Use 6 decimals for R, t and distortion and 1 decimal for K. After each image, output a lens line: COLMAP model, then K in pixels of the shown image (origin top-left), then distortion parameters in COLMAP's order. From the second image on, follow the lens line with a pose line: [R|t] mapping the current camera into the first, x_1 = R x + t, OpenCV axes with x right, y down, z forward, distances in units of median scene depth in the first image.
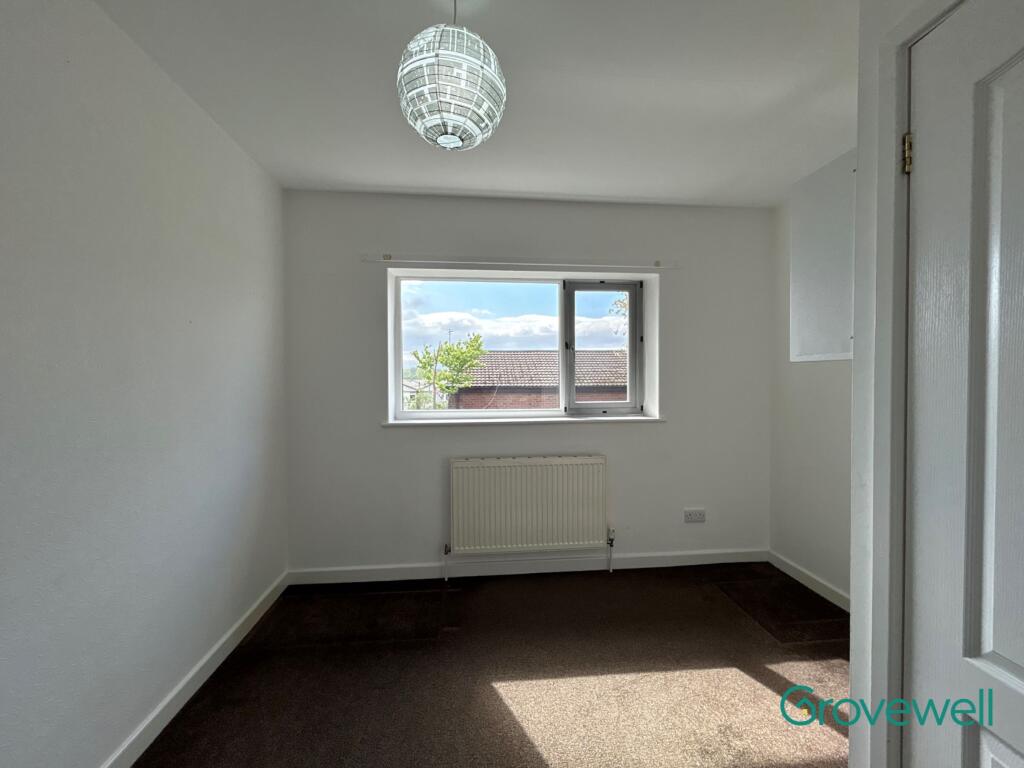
lens RADIAL K [[416.8, 0, 513.1], [0, 416.8, 382.0], [0, 0, 1]] dist [0.001368, 0.001300]
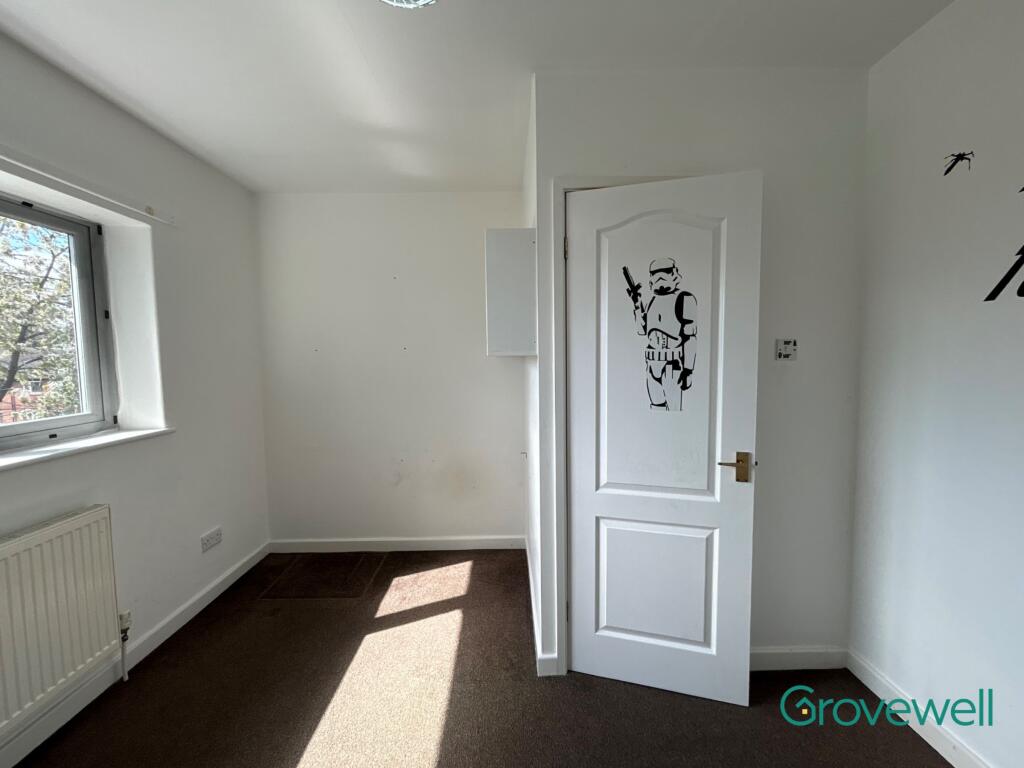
lens RADIAL K [[416.8, 0, 513.1], [0, 416.8, 381.6], [0, 0, 1]] dist [0.001368, 0.001300]
pose [[0.088567, -0.060406, 0.994237, -0.311752], [0.027425, 0.997929, 0.058187, -0.020702], [-0.995693, 0.022114, 0.090040, 0.330175]]
